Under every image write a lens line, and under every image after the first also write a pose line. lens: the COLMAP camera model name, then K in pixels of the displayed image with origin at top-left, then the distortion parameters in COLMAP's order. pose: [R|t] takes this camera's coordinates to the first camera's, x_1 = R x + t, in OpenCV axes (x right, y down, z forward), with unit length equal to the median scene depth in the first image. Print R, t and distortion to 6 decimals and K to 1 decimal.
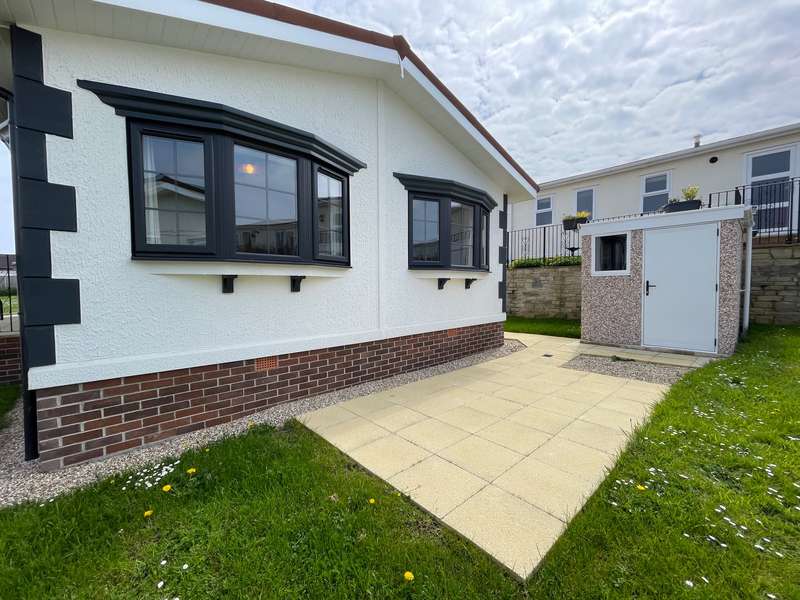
lens RADIAL K [[316.4, 0, 400.0], [0, 316.4, 300.0], [0, 0, 1]] dist [0.006835, 0.000007]
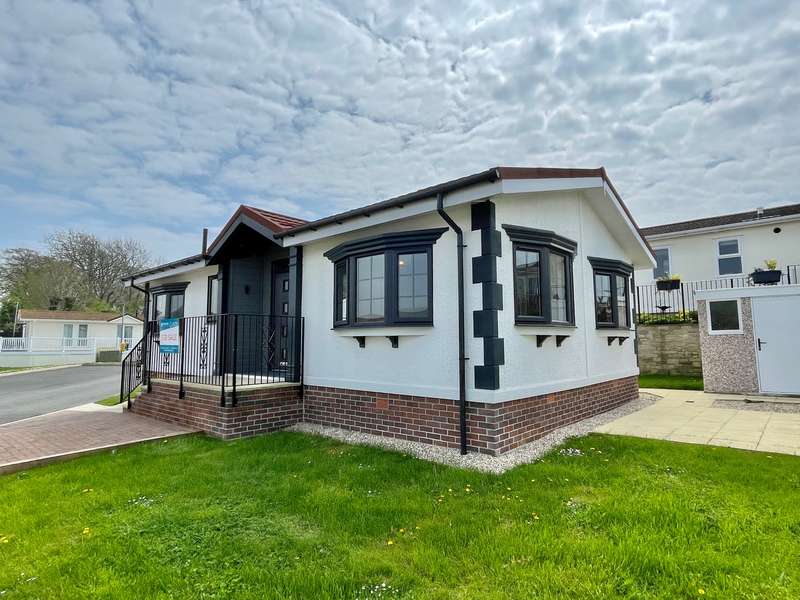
lens RADIAL K [[474.8, 0, 400.0], [0, 474.8, 300.0], [0, 0, 1]] dist [0.042503, -0.000535]
pose [[0.986819, 0.010662, 0.161476, -0.630996], [0.011971, 0.990283, -0.138548, 0.025228], [-0.161384, 0.138655, 0.977103, -0.448095]]
